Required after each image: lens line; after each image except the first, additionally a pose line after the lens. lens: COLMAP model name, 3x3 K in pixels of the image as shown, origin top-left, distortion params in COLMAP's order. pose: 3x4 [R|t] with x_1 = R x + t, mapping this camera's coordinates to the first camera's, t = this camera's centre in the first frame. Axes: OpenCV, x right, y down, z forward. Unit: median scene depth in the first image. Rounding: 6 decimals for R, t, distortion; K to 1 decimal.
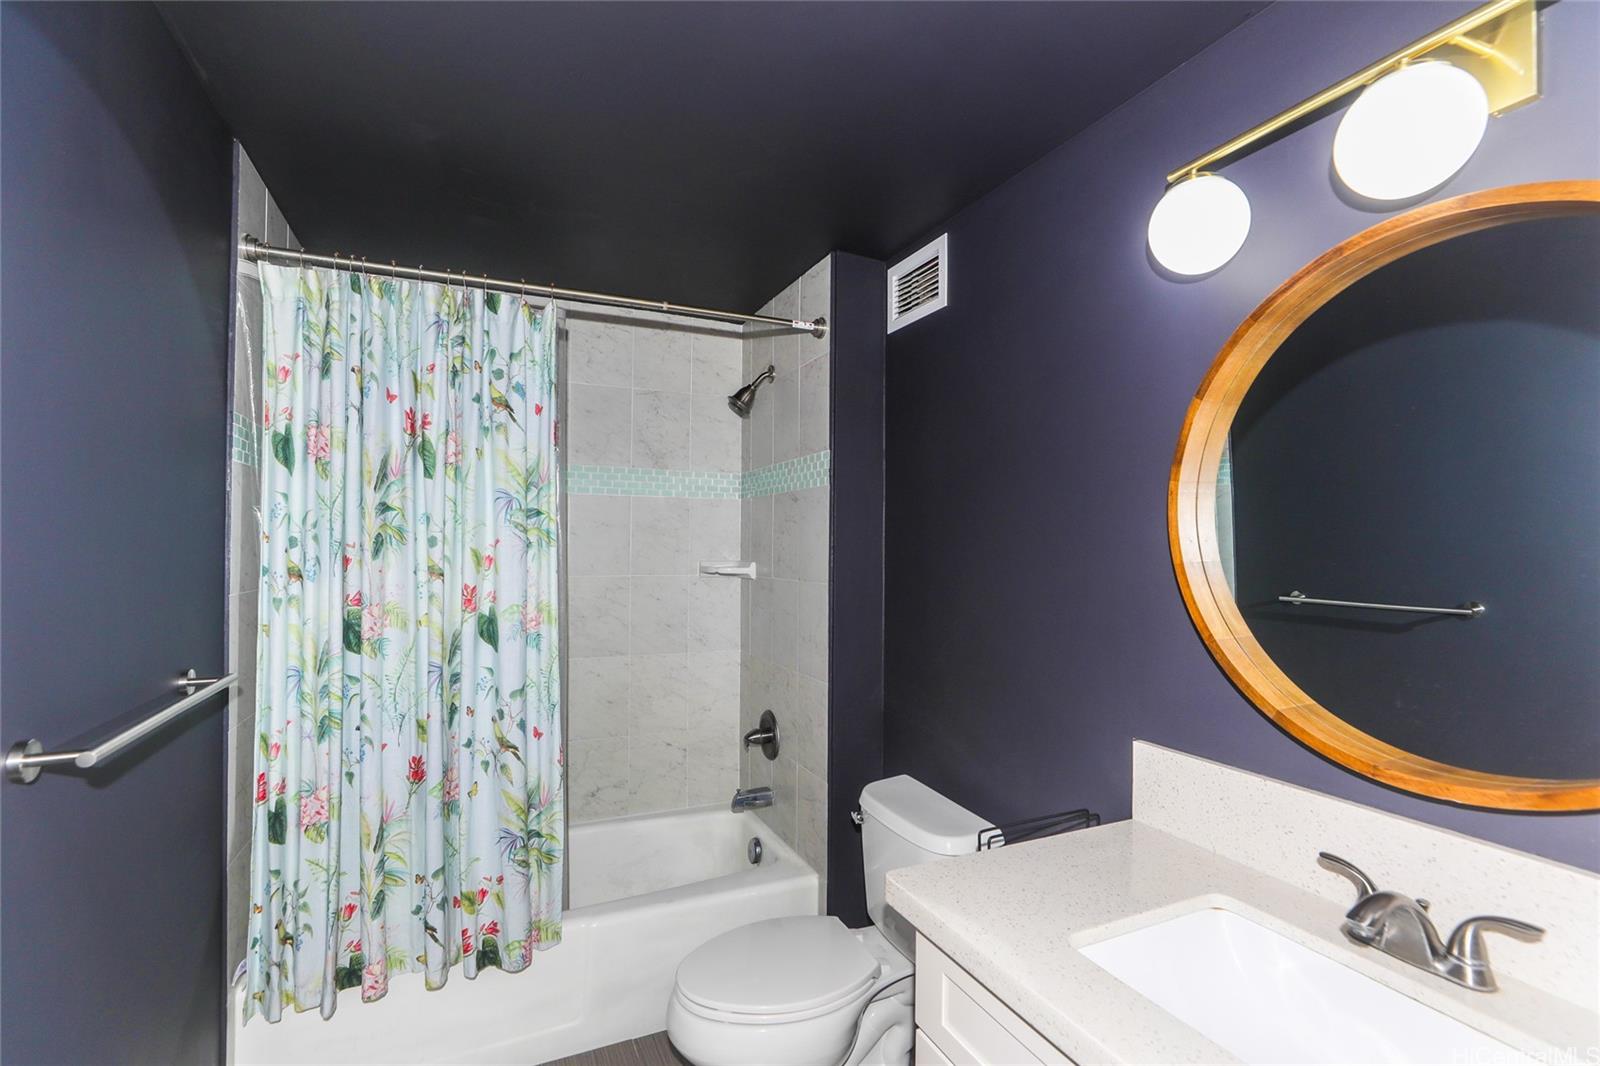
lens RADIAL K [[729.9, 0, 794.6], [0, 729.9, 539.3], [0, 0, 1]] dist [-0.017454, 0.001280]
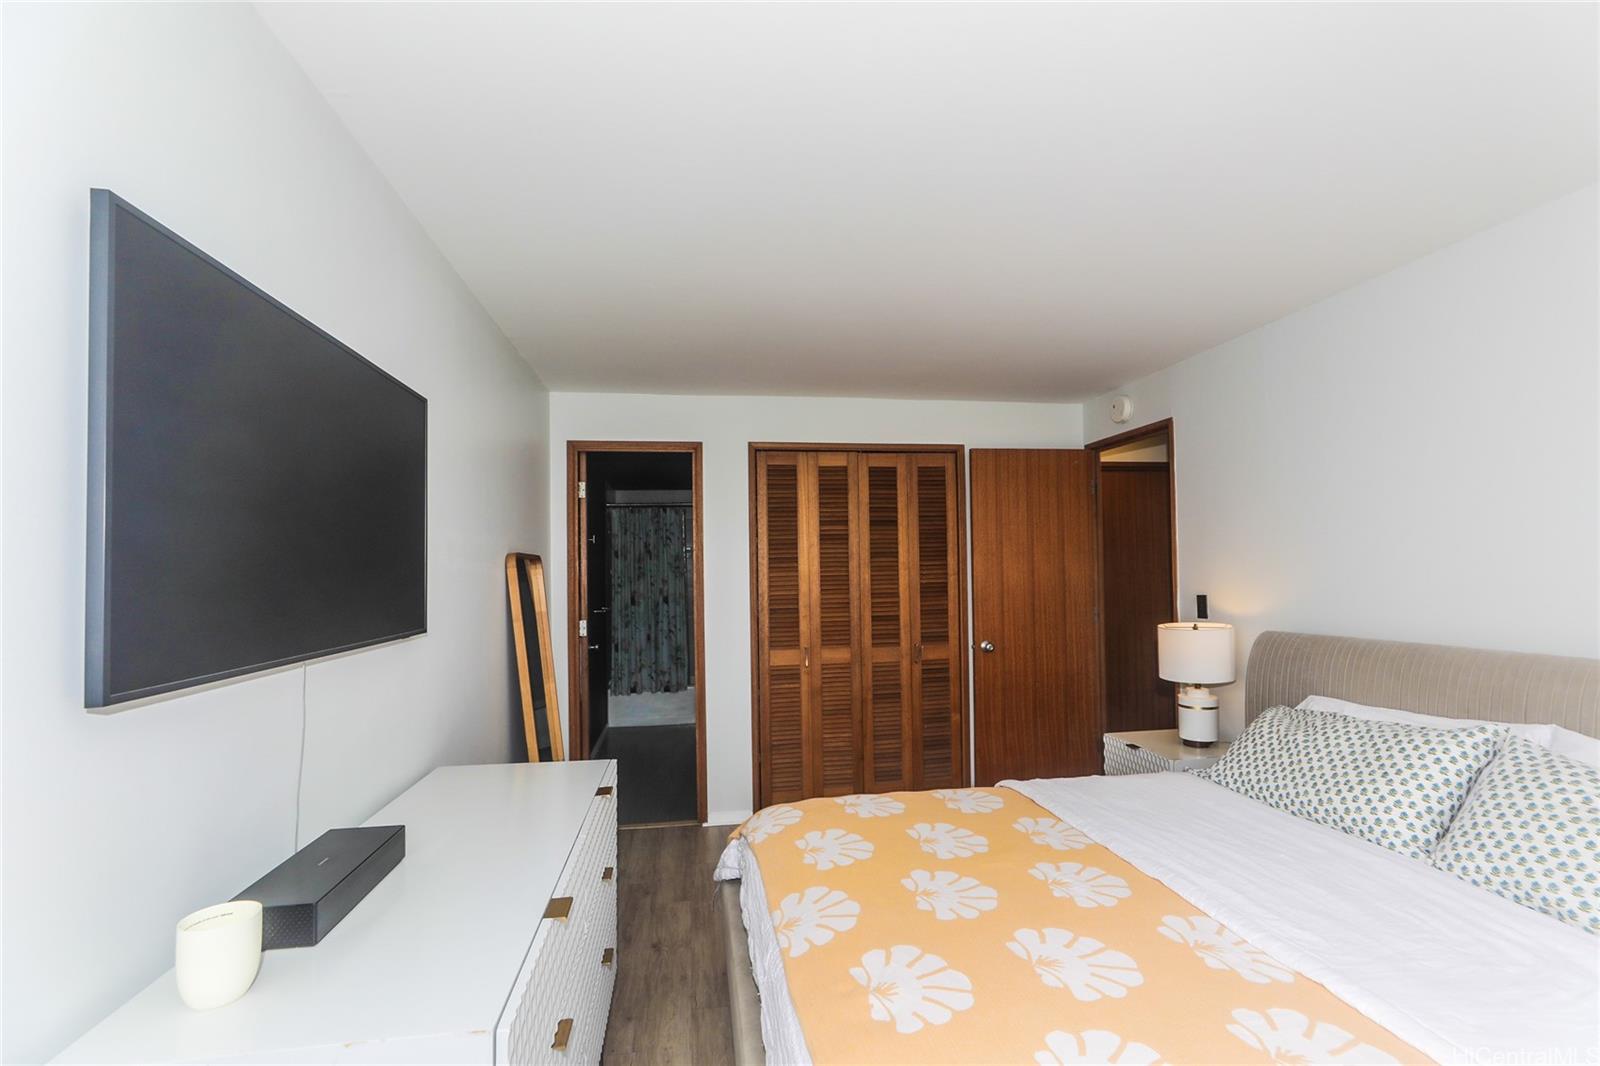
lens RADIAL K [[729.9, 0, 804.0], [0, 729.9, 536.6], [0, 0, 1]] dist [-0.017454, 0.001280]
pose [[0.965054, -0.037145, -0.259405, 1.256411], [0.026954, 0.998723, -0.042736, -0.020542], [0.260661, 0.034250, 0.964823, -2.455723]]
